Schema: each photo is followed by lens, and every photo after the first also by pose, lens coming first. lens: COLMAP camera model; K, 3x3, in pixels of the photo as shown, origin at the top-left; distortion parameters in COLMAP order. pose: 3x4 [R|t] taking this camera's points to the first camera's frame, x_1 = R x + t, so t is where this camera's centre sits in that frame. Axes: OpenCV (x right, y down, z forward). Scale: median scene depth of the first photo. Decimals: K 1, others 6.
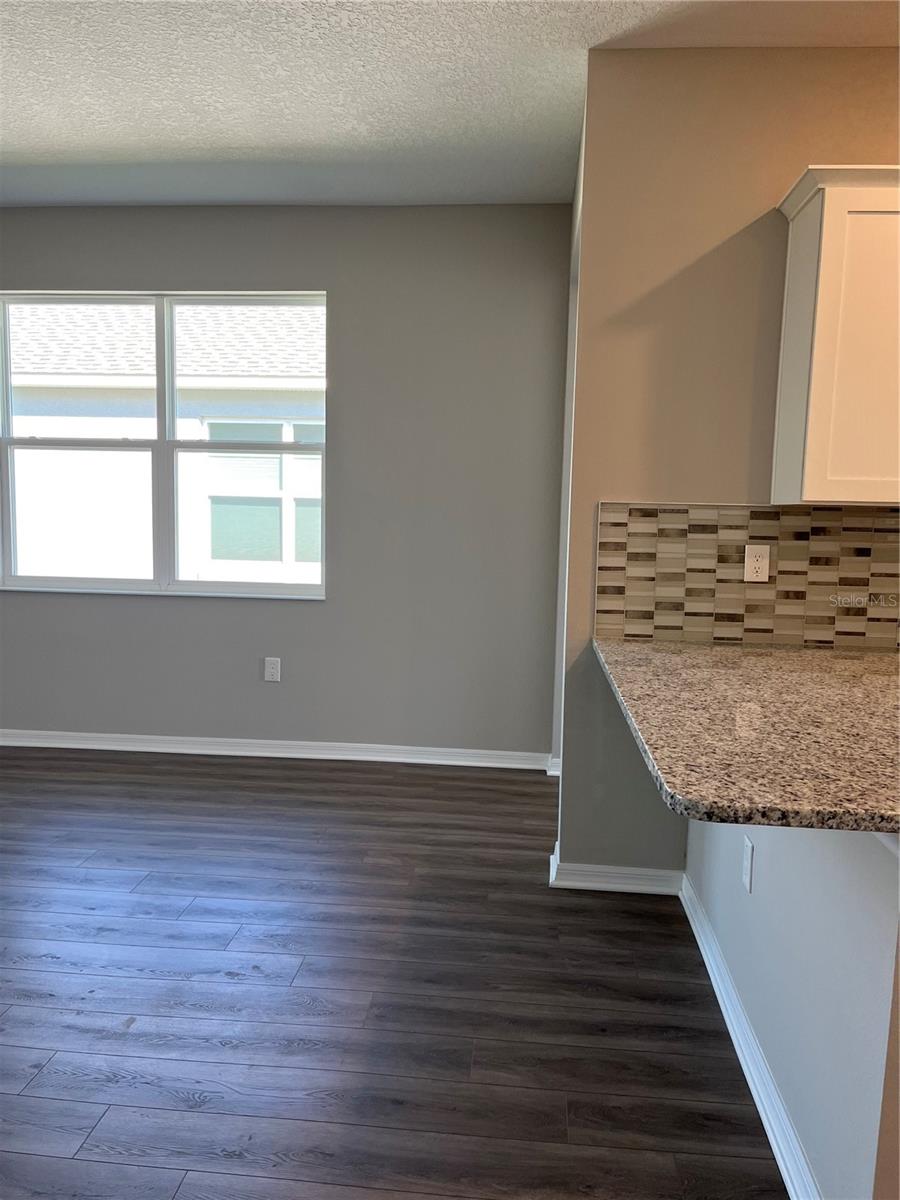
lens RADIAL K [[921.8, 0, 446.7], [0, 921.8, 606.1], [0, 0, 1]] dist [0.056085, -0.066916]
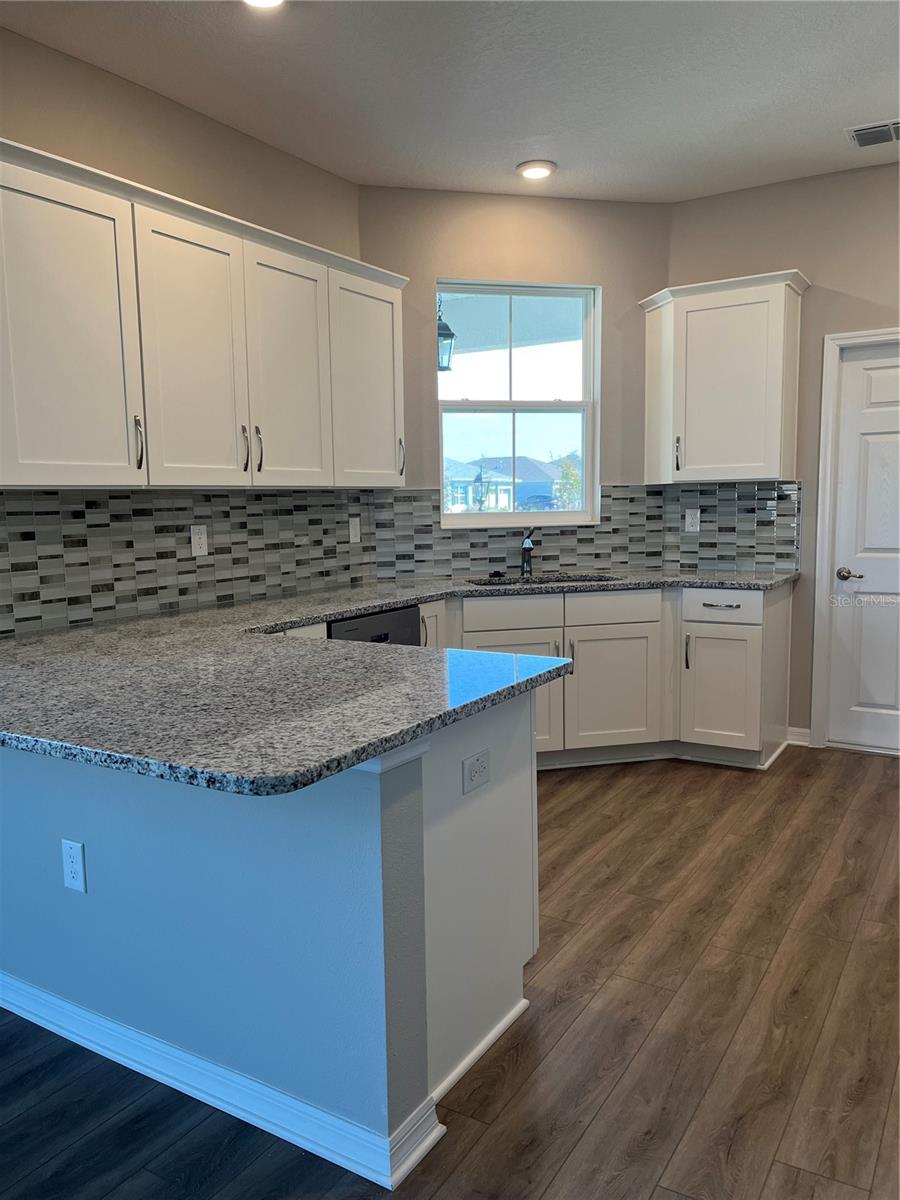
lens RADIAL K [[913.1, 0, 458.3], [0, 913.1, 600.9], [0, 0, 1]] dist [0.051190, -0.004011]
pose [[0.435939, -0.135123, 0.889775, -0.236978], [0.119750, 0.988583, 0.091457, -0.024360], [-0.891974, 0.066681, 0.447142, 0.154264]]
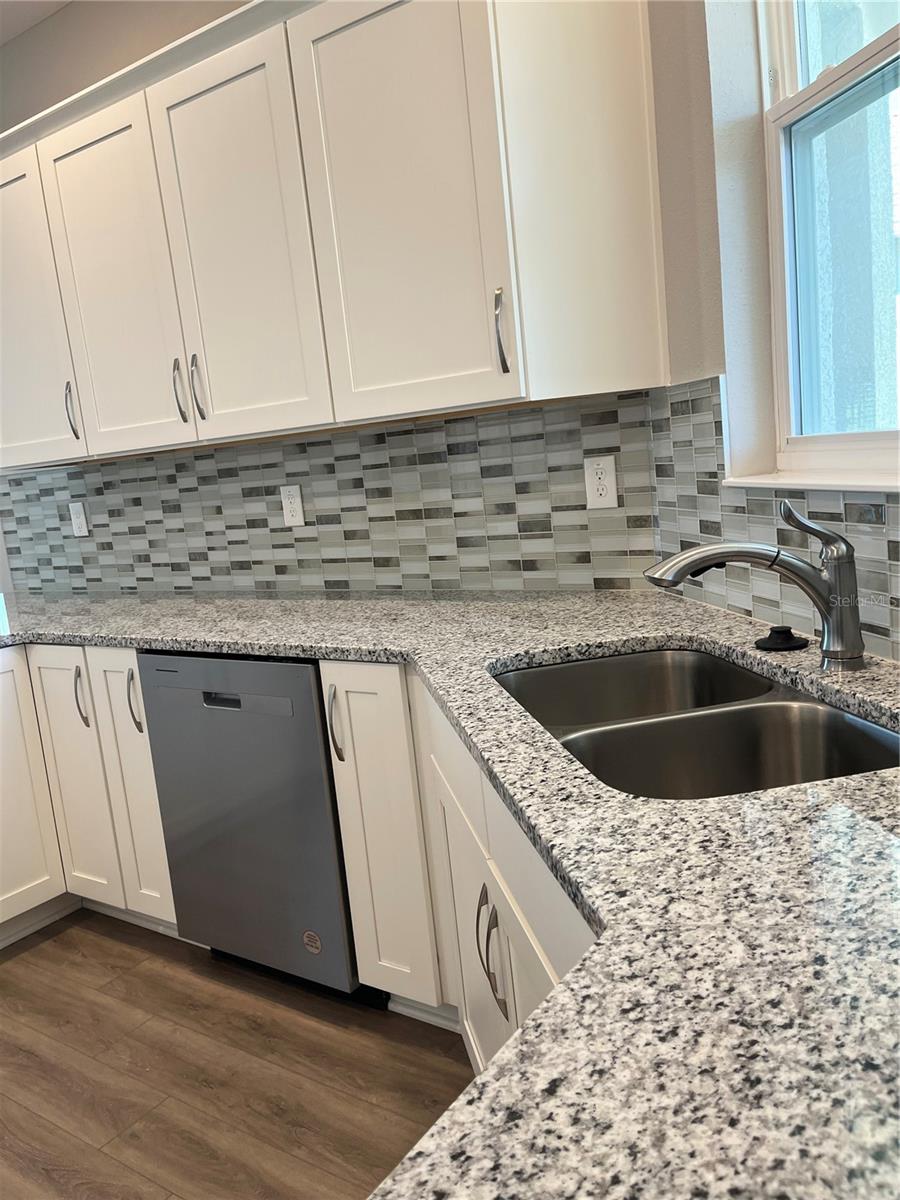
lens RADIAL K [[926.8, 0, 446.0], [0, 926.8, 596.2], [0, 0, 1]] dist [0.050131, -0.072683]
pose [[0.859297, -0.036398, -0.510180, 1.270709], [0.073280, 0.995935, 0.052372, 0.018344], [0.506200, -0.082389, 0.858471, 0.266114]]
